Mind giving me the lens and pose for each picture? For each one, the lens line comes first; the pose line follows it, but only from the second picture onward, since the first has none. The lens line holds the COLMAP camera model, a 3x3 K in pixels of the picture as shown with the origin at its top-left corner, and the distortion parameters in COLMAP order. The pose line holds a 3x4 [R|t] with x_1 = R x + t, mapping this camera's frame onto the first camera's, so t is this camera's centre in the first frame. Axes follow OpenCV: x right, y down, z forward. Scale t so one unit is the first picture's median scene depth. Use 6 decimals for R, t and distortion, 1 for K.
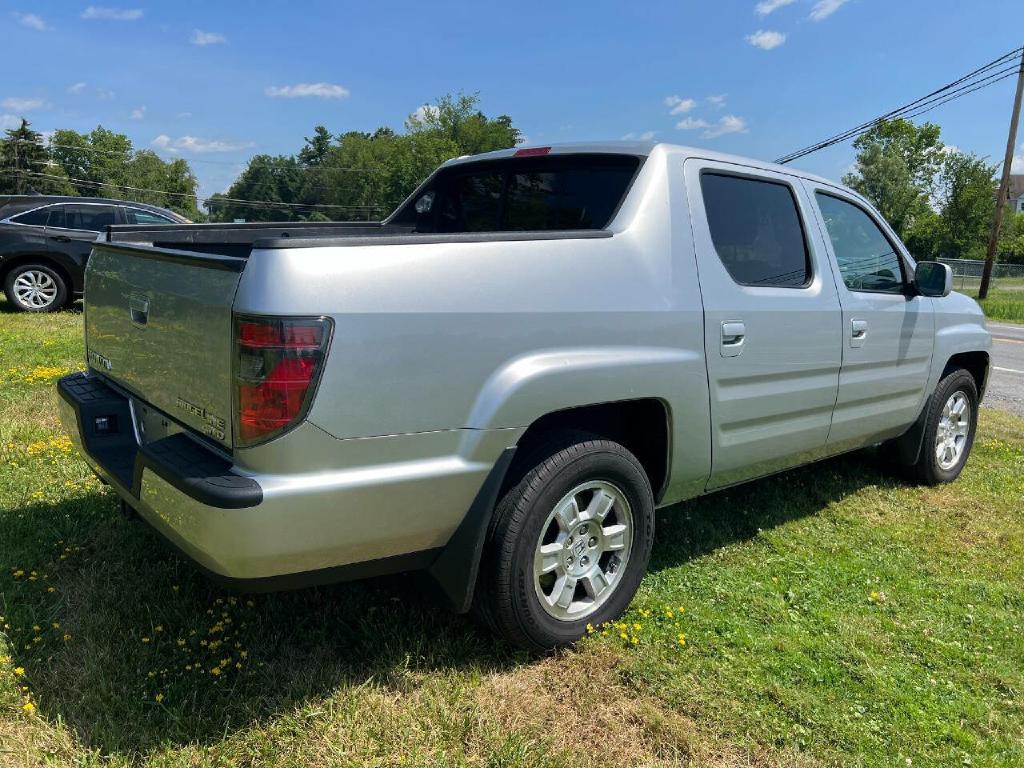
lens RADIAL K [[767.2, 0, 511.3], [0, 767.2, 370.5], [0, 0, 1]] dist [0.062560, -0.074737]
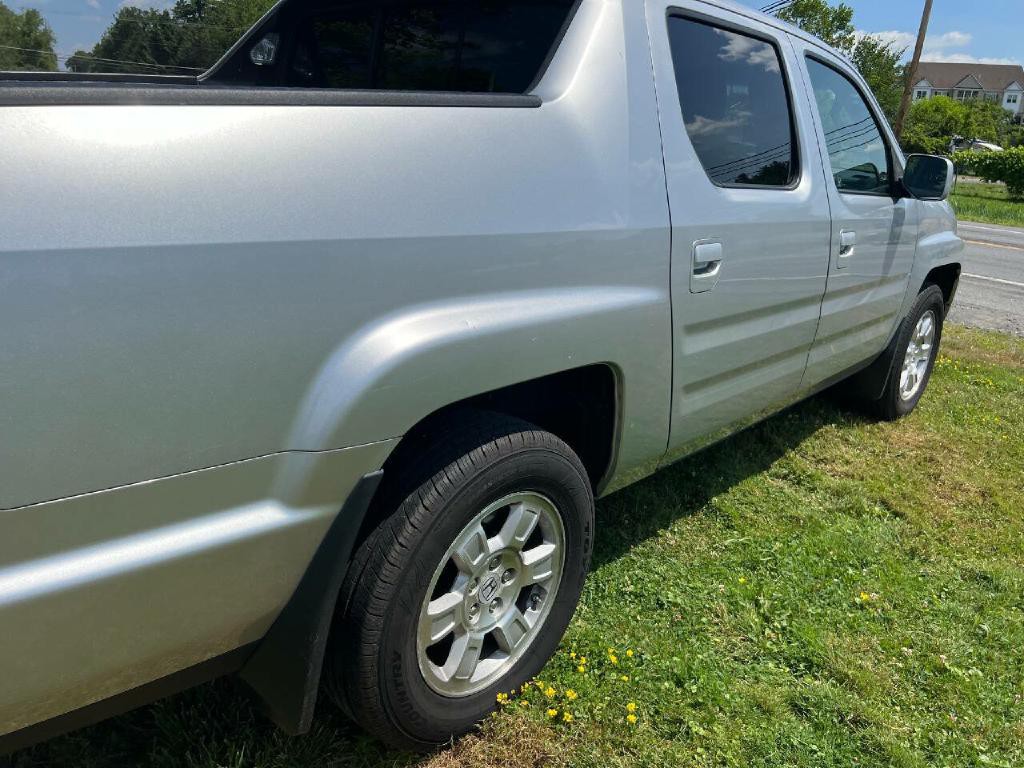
lens RADIAL K [[767.2, 0, 511.3], [0, 767.2, 370.5], [0, 0, 1]] dist [0.062560, -0.074737]
pose [[0.993093, -0.011241, 0.116786, 0.027548], [-0.006256, 0.988911, 0.148380, -0.049186], [-0.117159, -0.148086, 0.982010, 0.313349]]
